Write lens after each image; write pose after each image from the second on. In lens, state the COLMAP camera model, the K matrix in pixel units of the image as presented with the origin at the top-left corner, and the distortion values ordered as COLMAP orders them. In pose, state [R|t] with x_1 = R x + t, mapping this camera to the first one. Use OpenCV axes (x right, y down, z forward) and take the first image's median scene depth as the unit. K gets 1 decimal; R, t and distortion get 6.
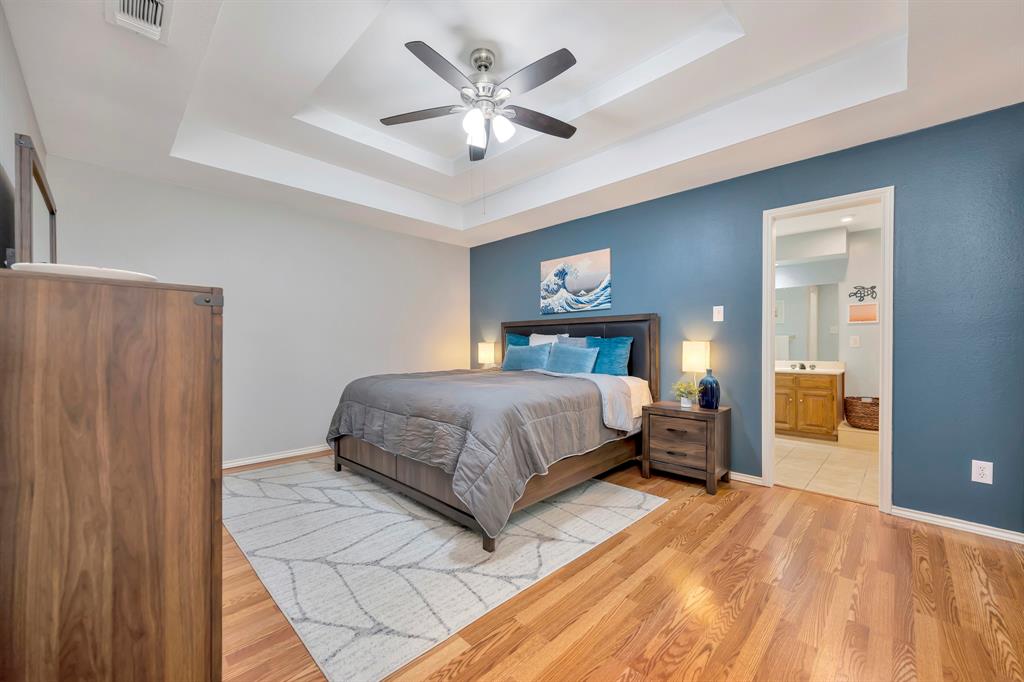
lens RADIAL K [[402.6, 0, 515.9], [0, 402.6, 346.1], [0, 0, 1]] dist [-0.000684, -0.000071]
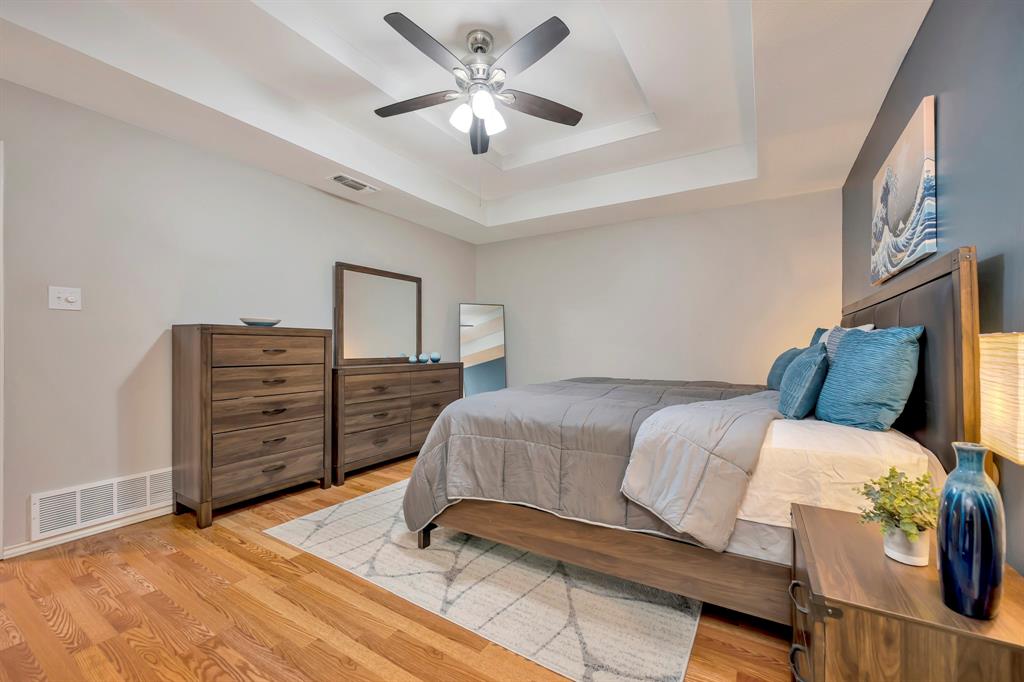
lens RADIAL K [[409.4, 0, 509.5], [0, 409.4, 342.5], [0, 0, 1]] dist [-0.000408, 0.000123]
pose [[0.214084, -0.006104, -0.976796, 0.948392], [-0.006154, 0.999952, -0.007597, -0.003785], [0.976796, 0.007638, 0.214037, 0.938594]]
